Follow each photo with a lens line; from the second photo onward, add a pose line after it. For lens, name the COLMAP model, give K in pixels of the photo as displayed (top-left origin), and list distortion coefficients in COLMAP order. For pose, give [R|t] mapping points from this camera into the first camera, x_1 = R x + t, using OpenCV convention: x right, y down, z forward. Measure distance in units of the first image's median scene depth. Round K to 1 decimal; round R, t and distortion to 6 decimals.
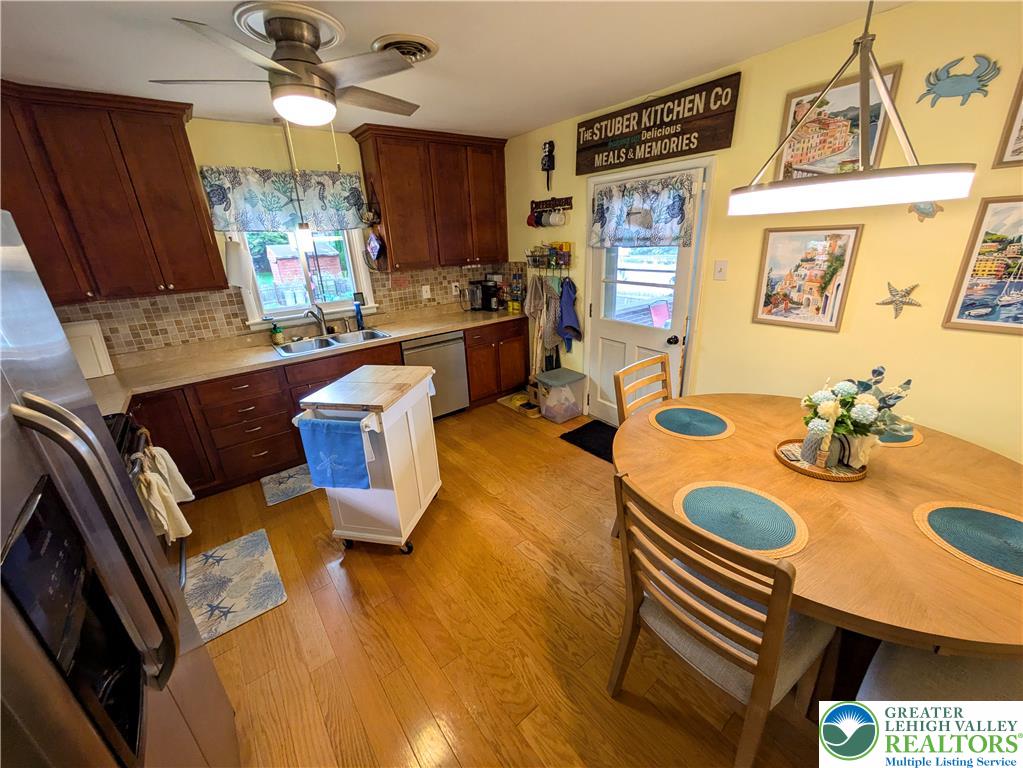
lens RADIAL K [[407.5, 0, 509.9], [0, 407.5, 386.8], [0, 0, 1]] dist [-0.001697, 0.000707]
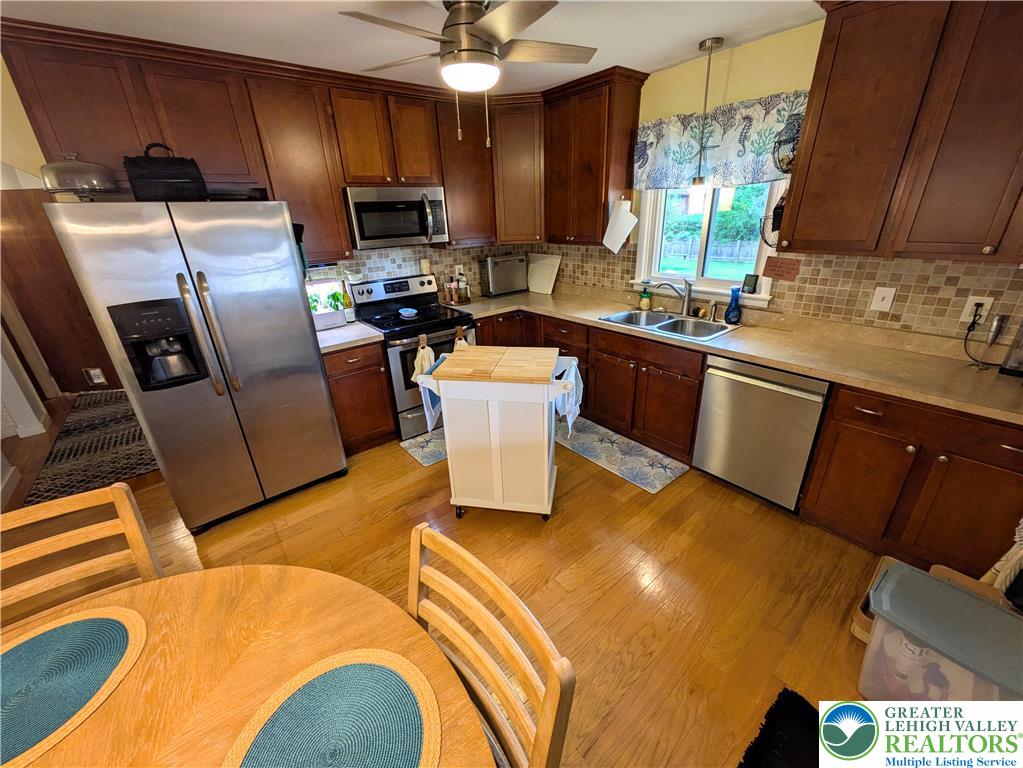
lens RADIAL K [[407.5, 0, 509.4], [0, 407.5, 384.3], [0, 0, 1]] dist [-0.001697, 0.000707]
pose [[0.020530, 0.431063, -0.902088, 0.380335], [-0.316738, 0.858607, 0.403077, -0.241901], [0.948291, 0.277451, 0.154161, 0.598692]]
